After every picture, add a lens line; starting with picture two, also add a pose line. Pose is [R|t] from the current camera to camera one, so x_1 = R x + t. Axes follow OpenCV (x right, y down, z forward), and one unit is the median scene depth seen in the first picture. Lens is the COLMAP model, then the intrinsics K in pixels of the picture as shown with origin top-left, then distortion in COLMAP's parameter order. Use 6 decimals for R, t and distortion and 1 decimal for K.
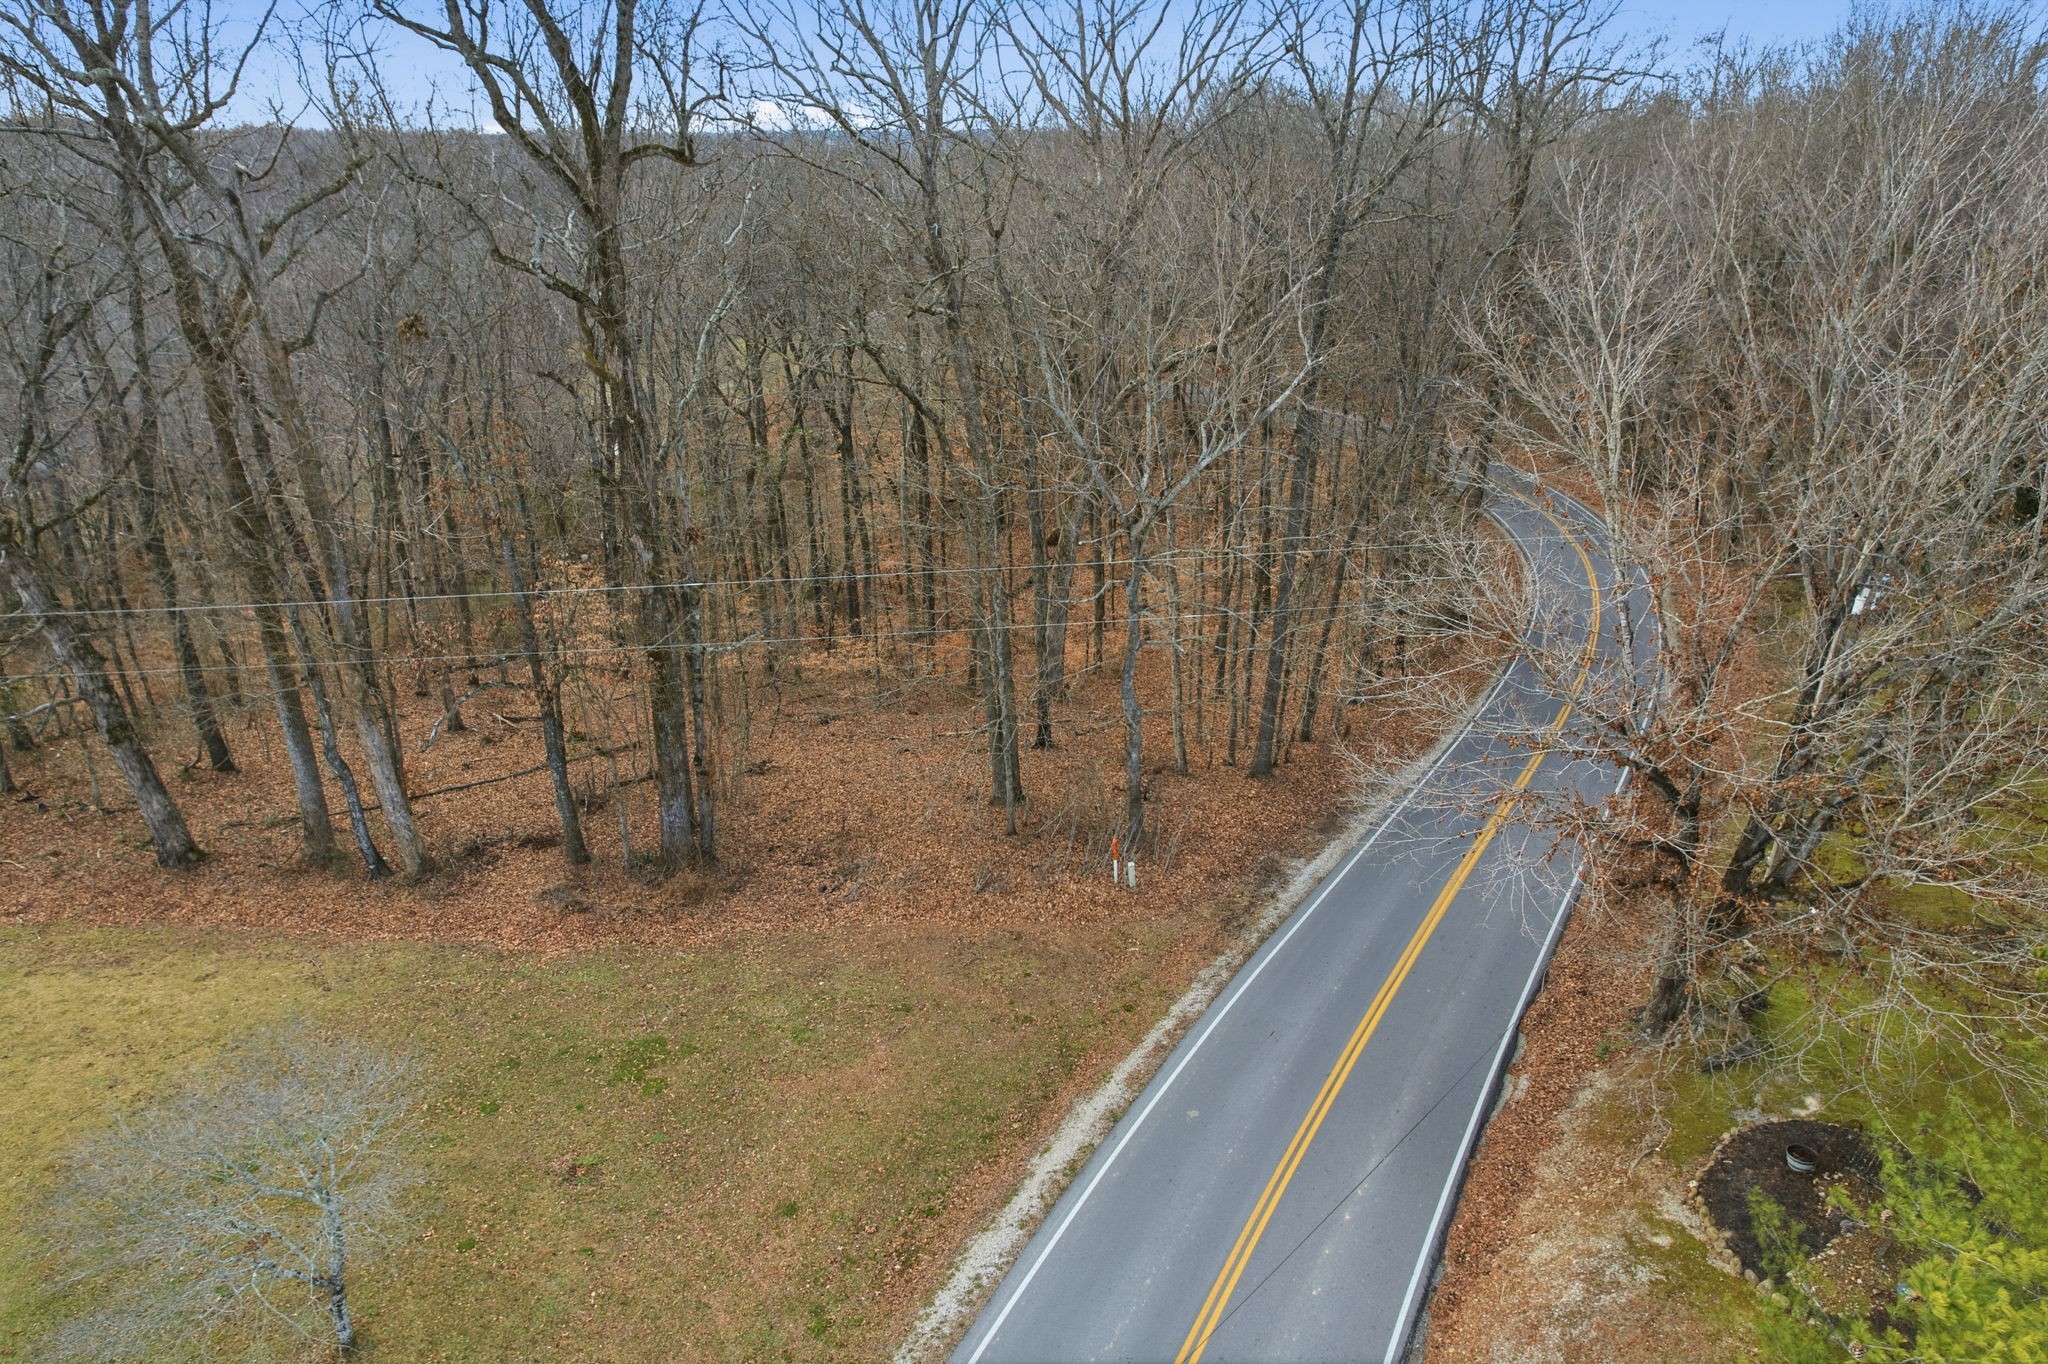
lens RADIAL K [[1316.1, 0, 1022.5], [0, 1316.1, 681.3], [0, 0, 1]] dist [-0.080674, 0.074803]
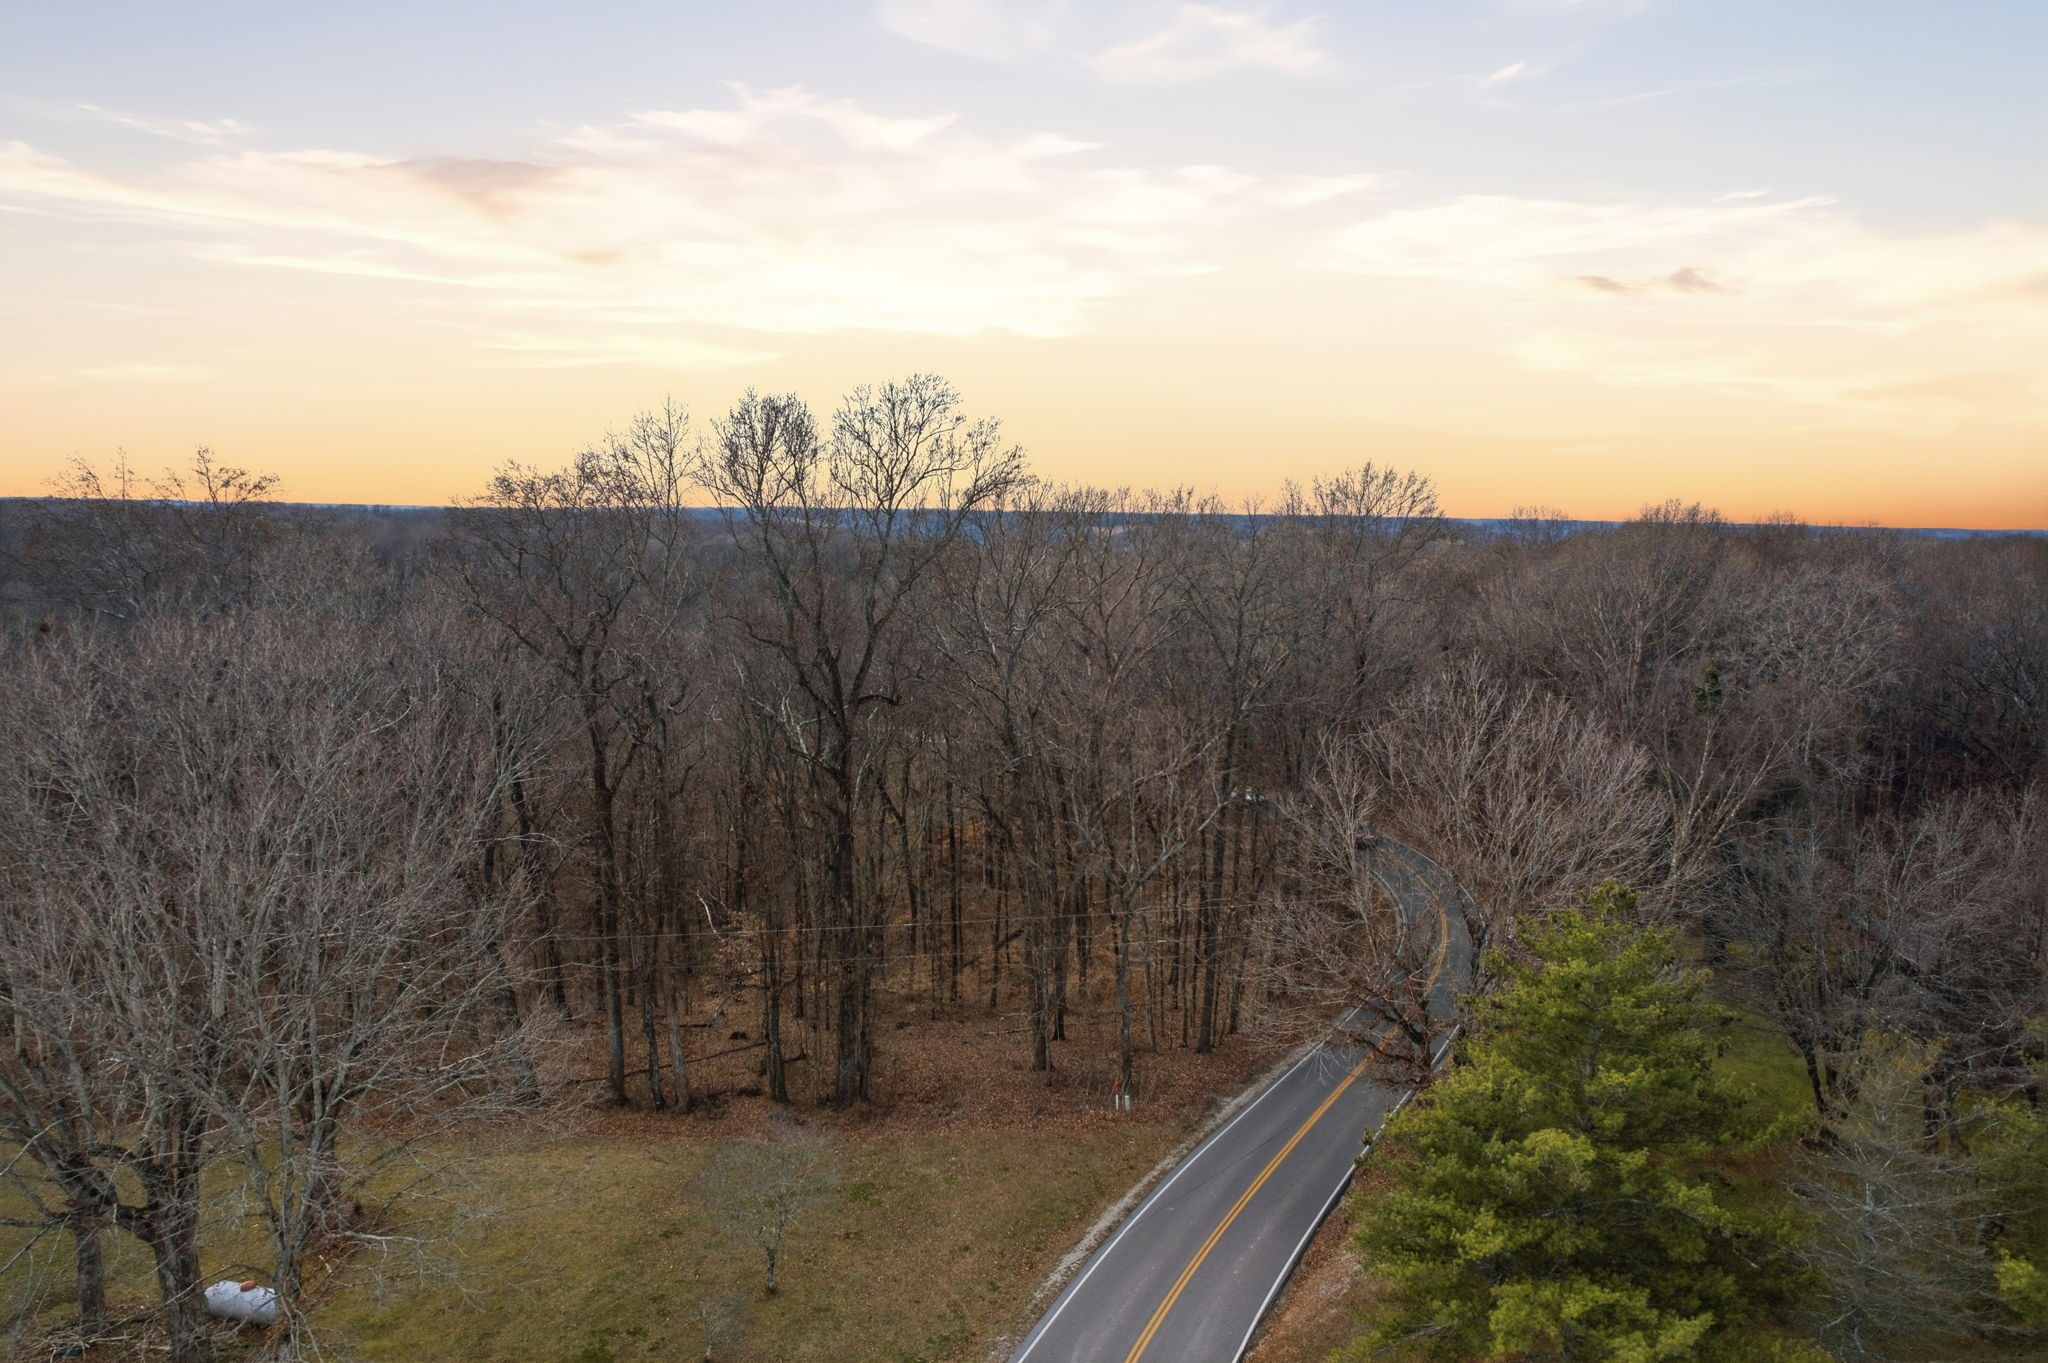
lens RADIAL K [[1316.1, 0, 1023.2], [0, 1316.1, 676.2], [0, 0, 1]] dist [-0.080674, 0.074803]
pose [[0.999172, 0.005442, 0.040315, -0.119414], [0.005608, 0.963125, -0.268995, 0.071961], [-0.040293, 0.268999, 0.962297, -0.738040]]
